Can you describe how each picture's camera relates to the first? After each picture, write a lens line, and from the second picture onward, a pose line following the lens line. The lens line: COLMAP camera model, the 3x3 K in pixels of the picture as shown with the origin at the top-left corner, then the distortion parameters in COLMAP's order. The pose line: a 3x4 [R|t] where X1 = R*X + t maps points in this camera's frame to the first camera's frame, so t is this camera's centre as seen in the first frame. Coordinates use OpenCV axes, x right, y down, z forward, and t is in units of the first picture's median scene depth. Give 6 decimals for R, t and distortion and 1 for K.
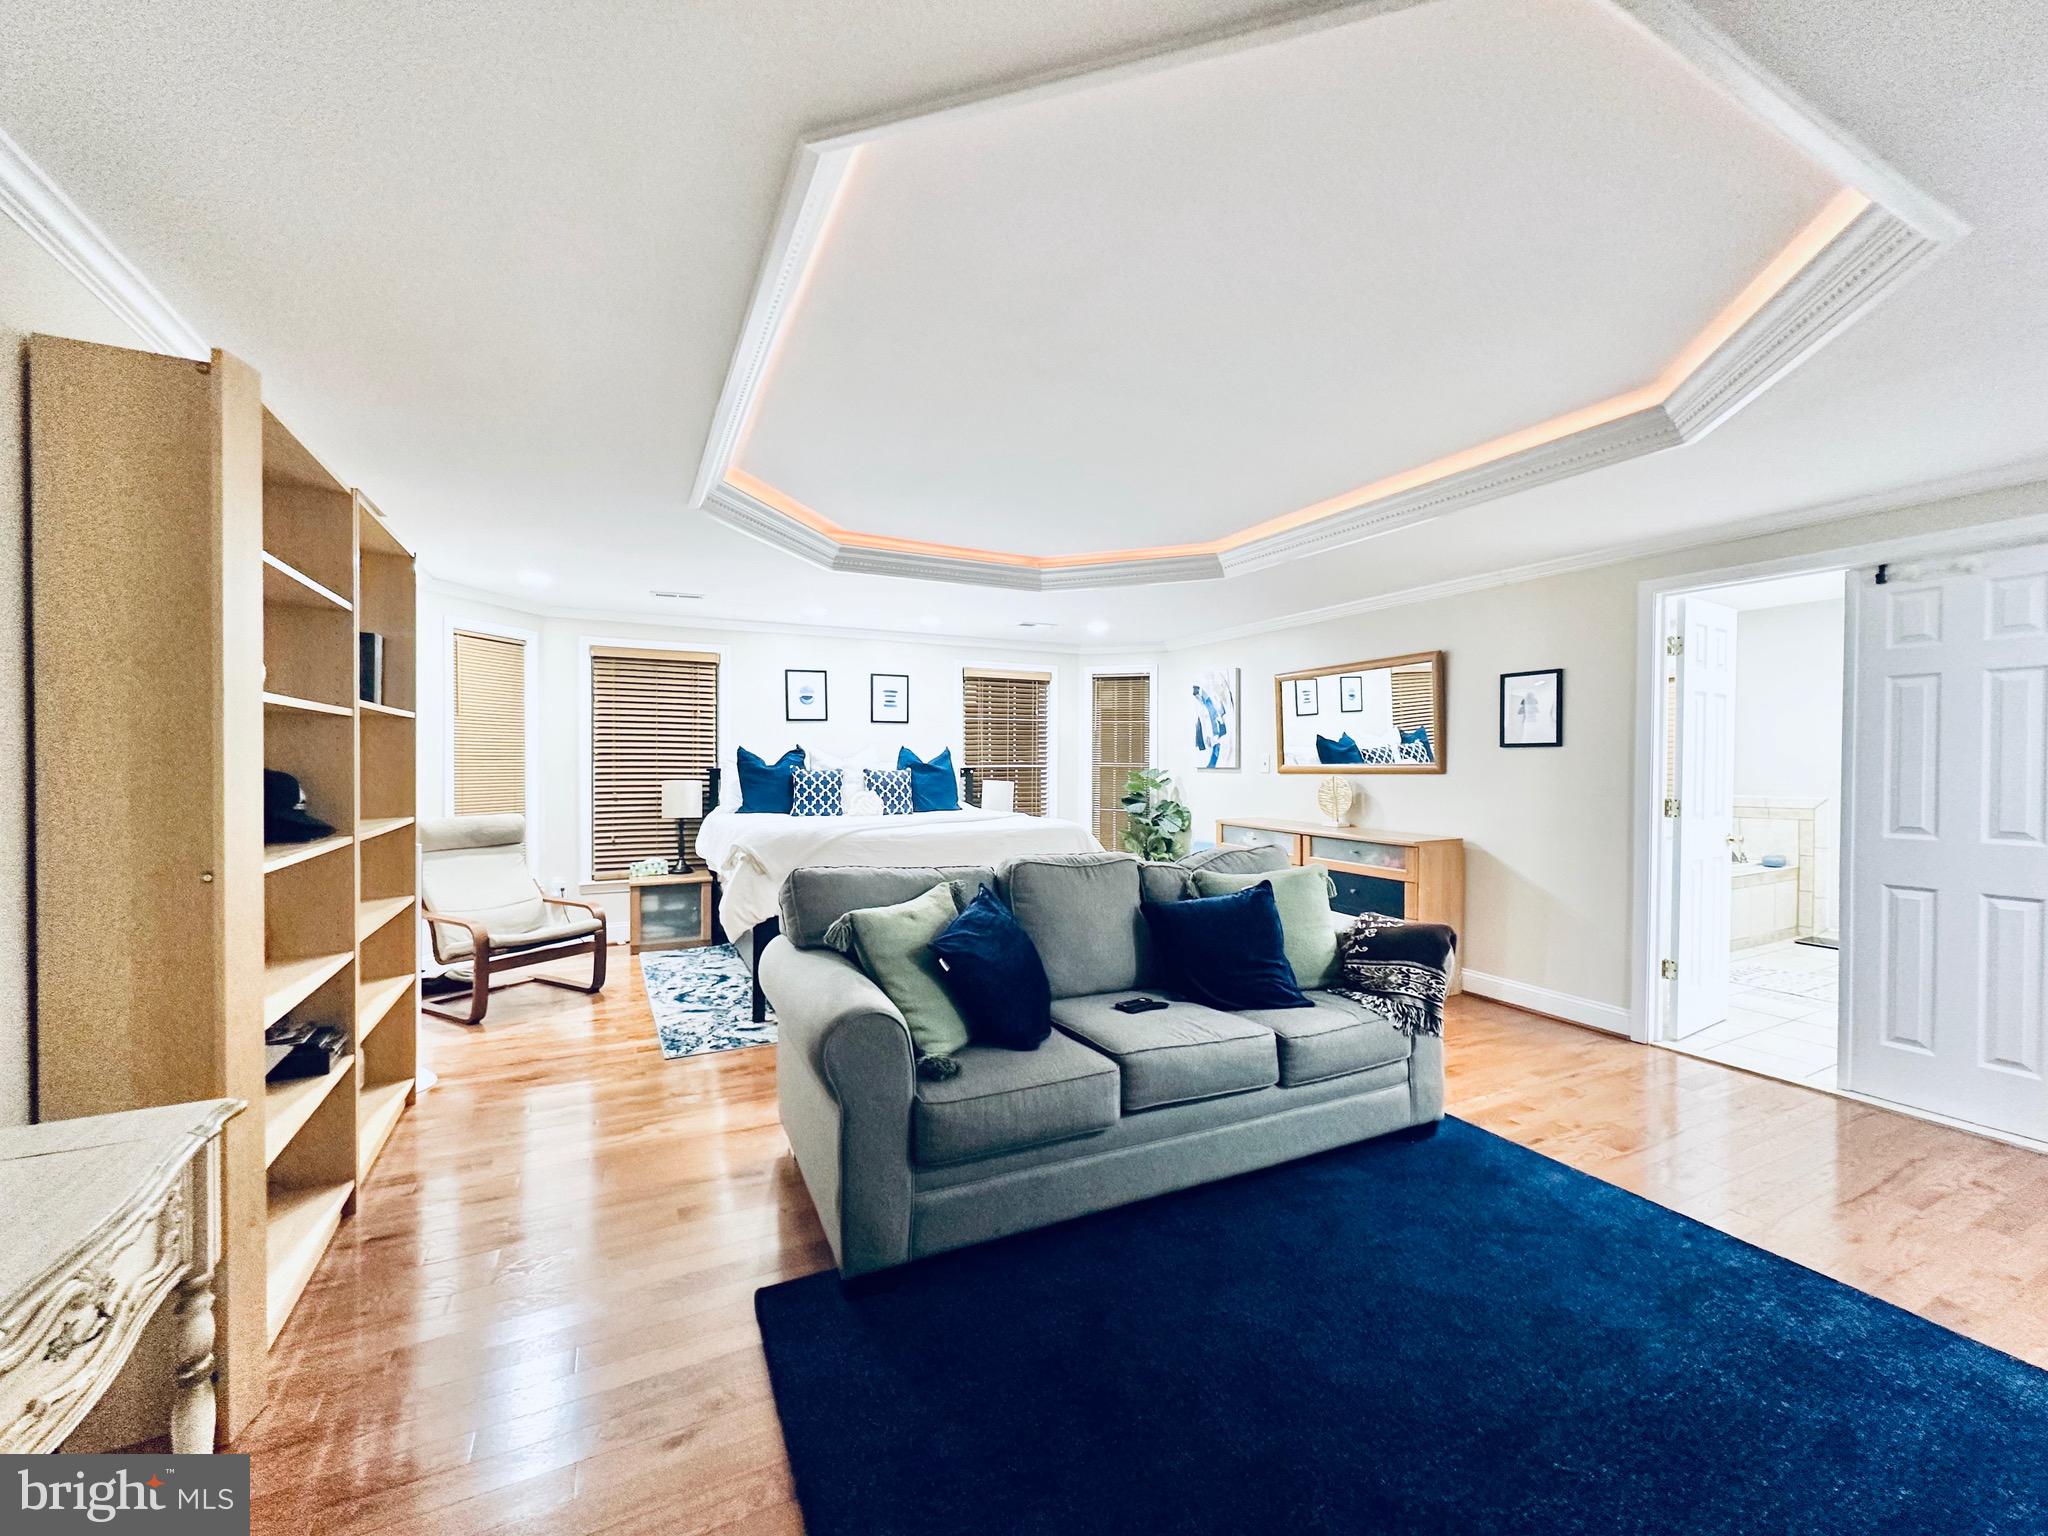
lens RADIAL K [[813.5, 0, 1022.3], [0, 813.5, 765.5], [0, 0, 1]] dist [-0.000373, 0.000537]
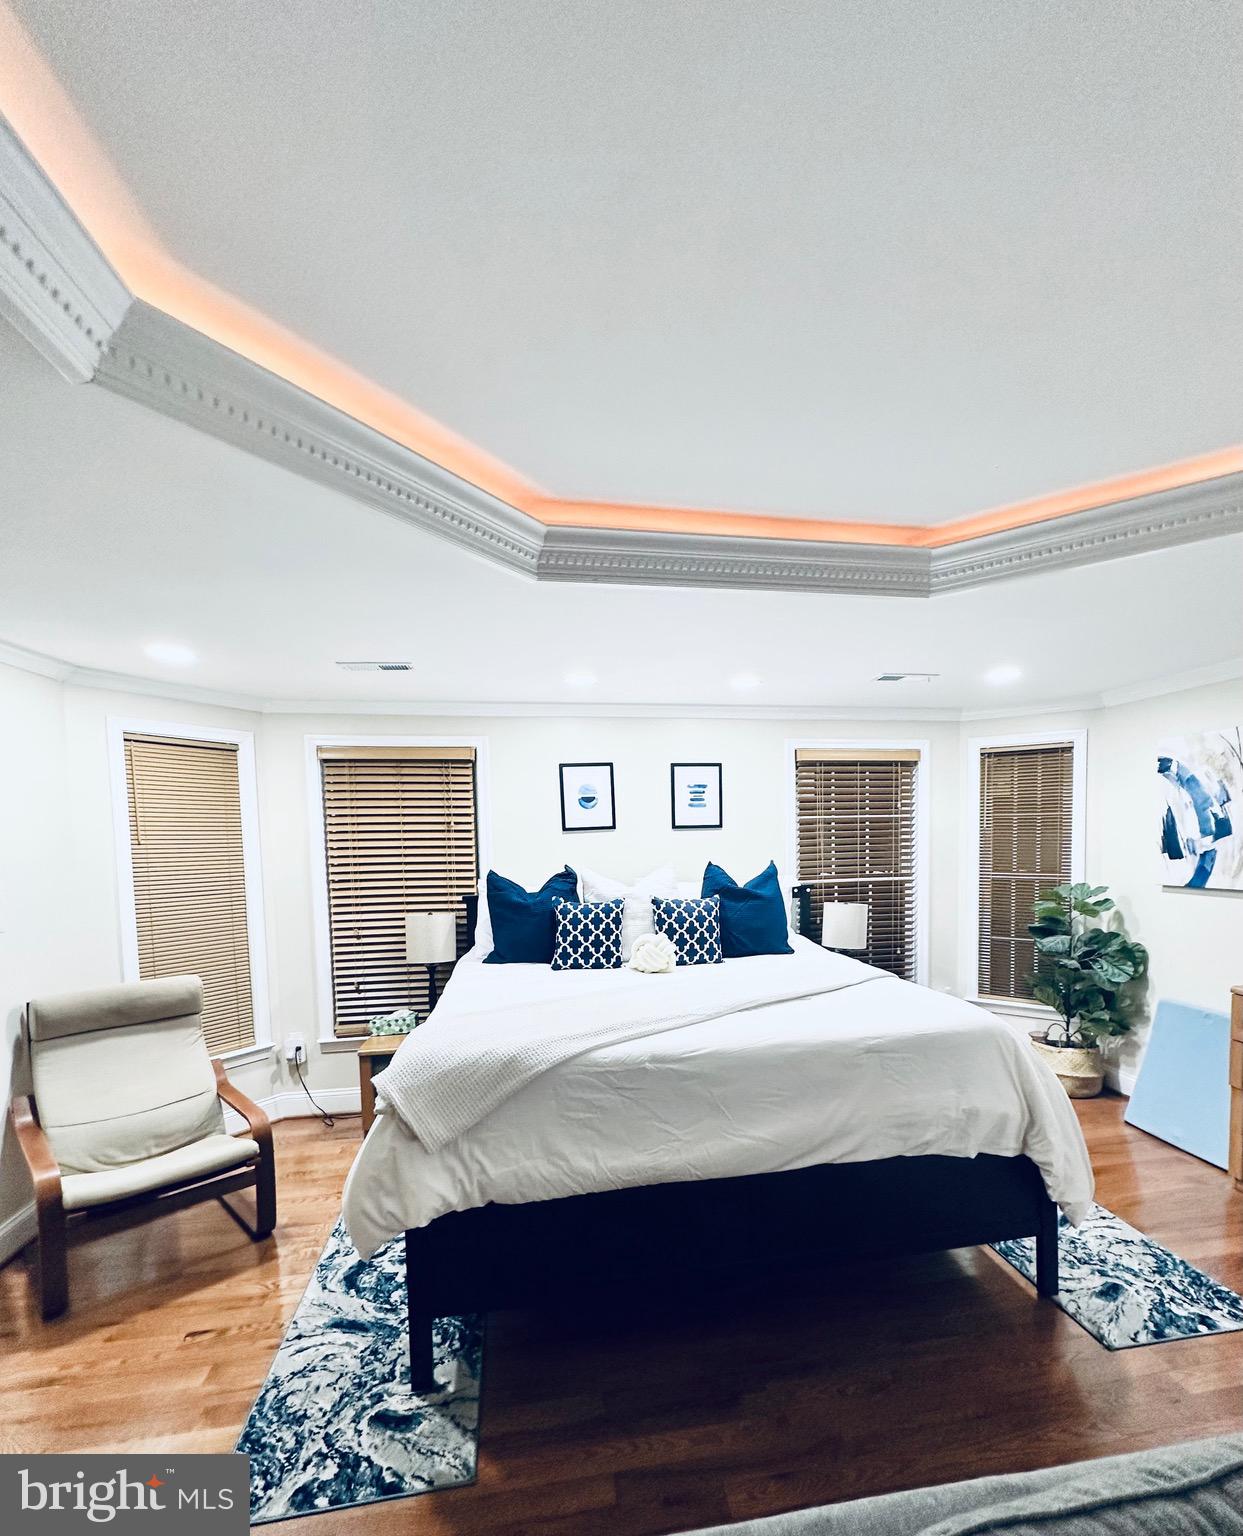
lens RADIAL K [[694.9, 0, 660.9], [0, 694.9, 887.8], [0, 0, 1]] dist [-0.003035, 0.000253]
pose [[0.960507, -0.000317, -0.278254, -0.017577], [0.019641, 0.997582, 0.066661, -0.046536], [0.277560, -0.069494, 0.958191, 0.417945]]
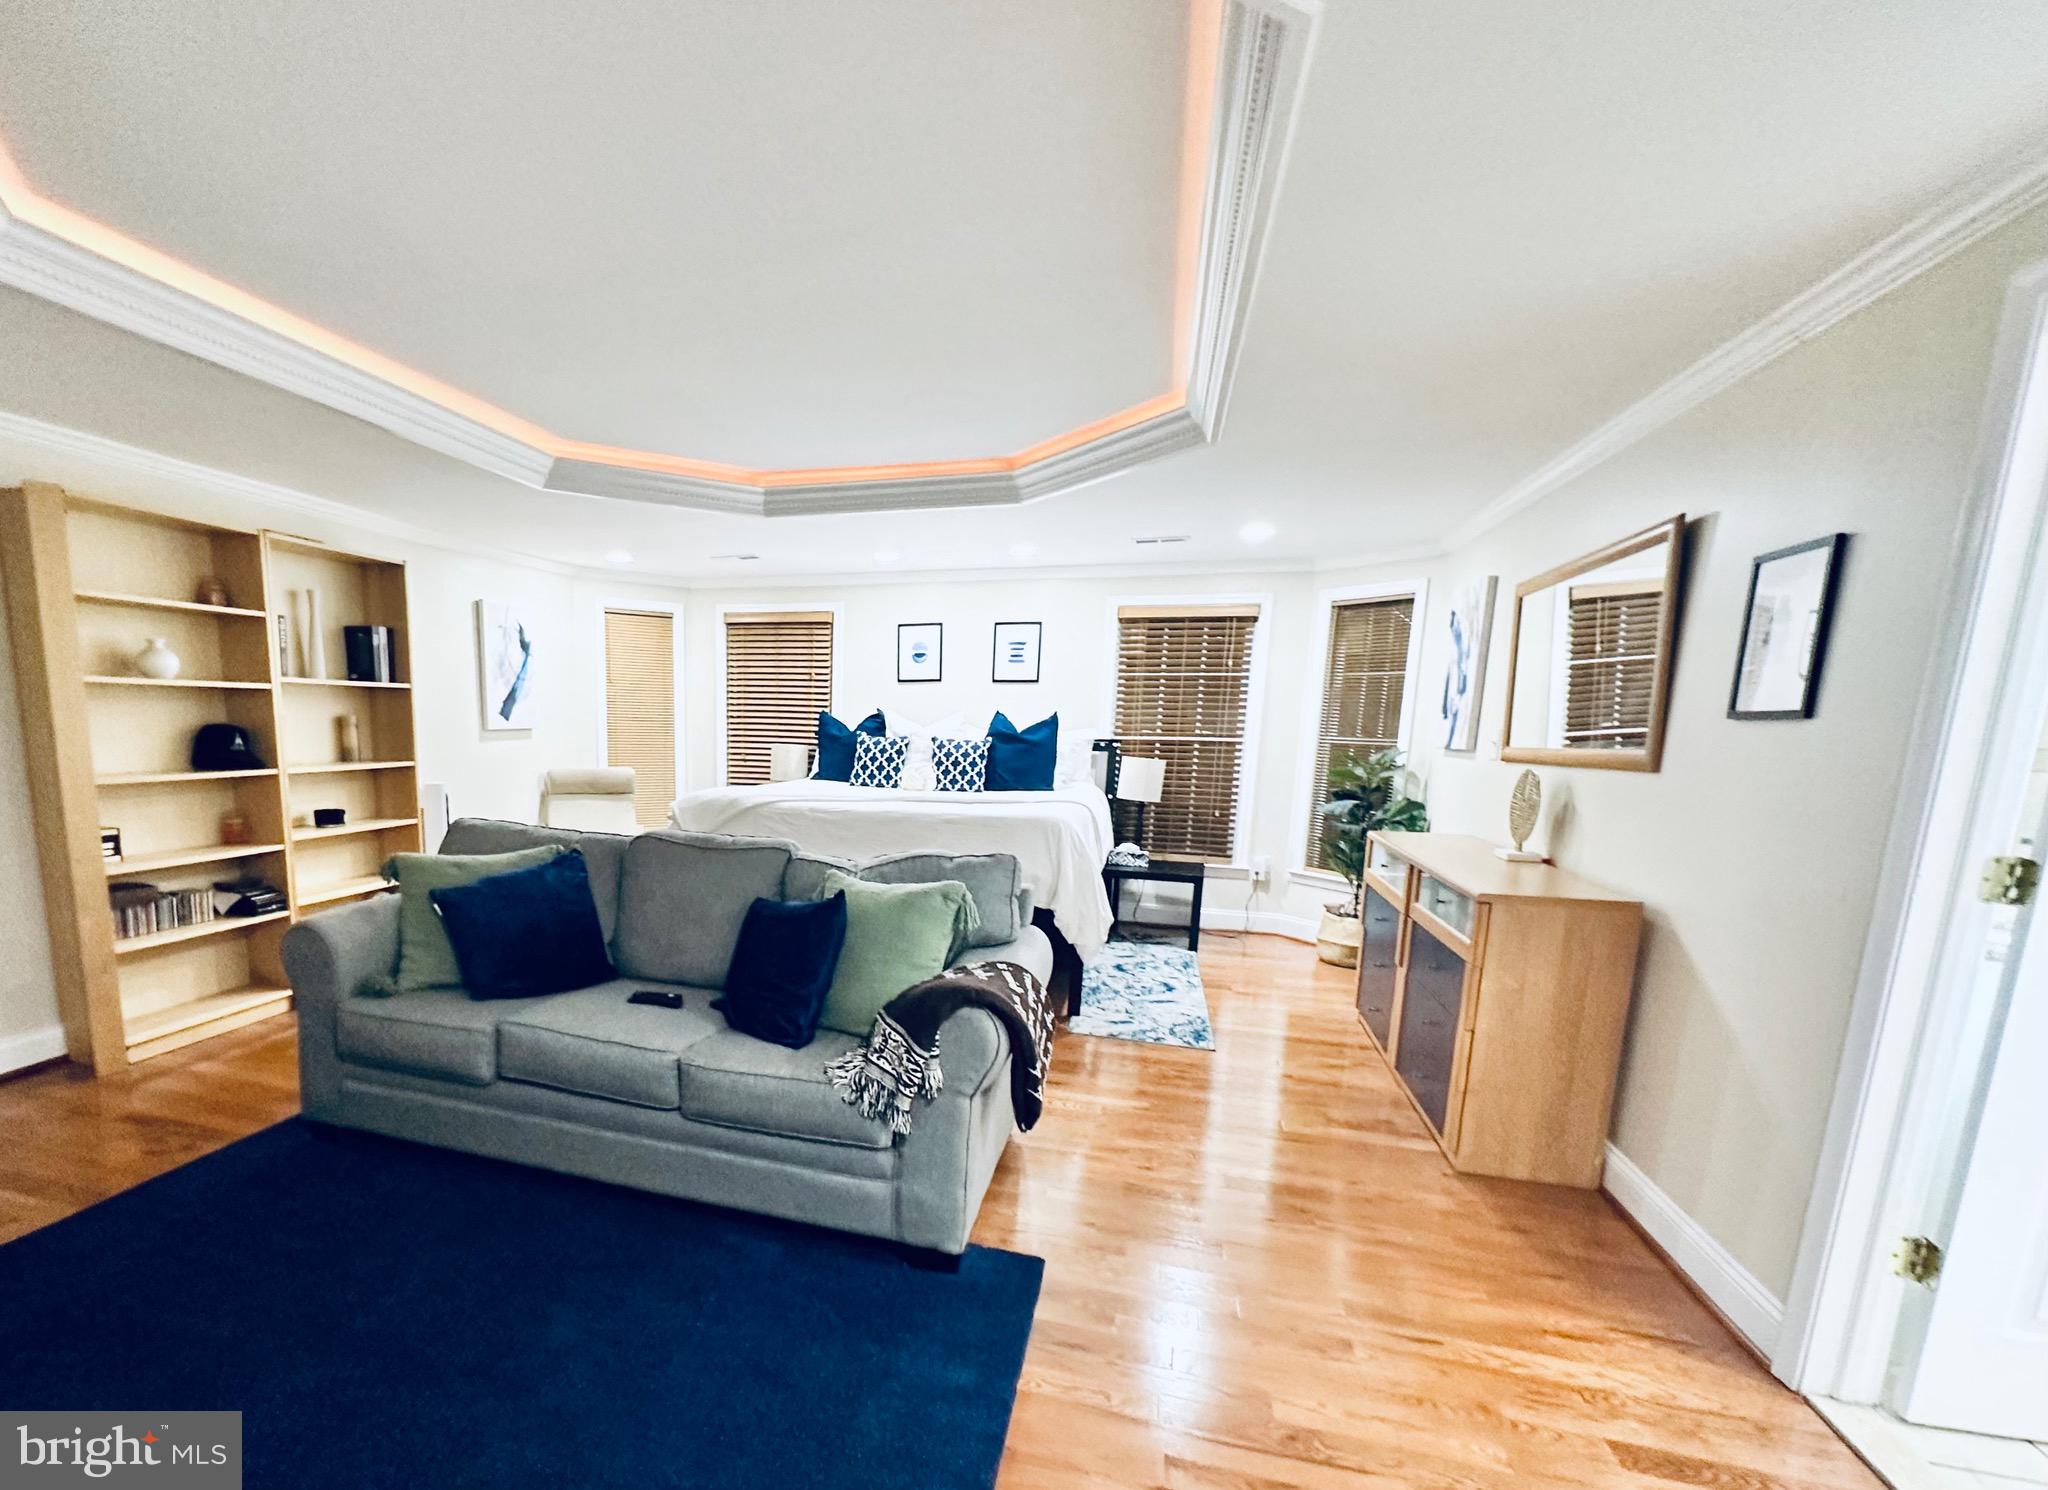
lens RADIAL K [[955.0, 0, 844.1], [0, 955.0, 897.4], [0, 0, 1]] dist [-0.001971, 0.000360]
pose [[0.708551, 0.139409, -0.691752, 0.479496], [-0.019533, 0.983790, 0.178257, -0.007458], [0.705389, -0.112792, 0.699788, 0.189356]]
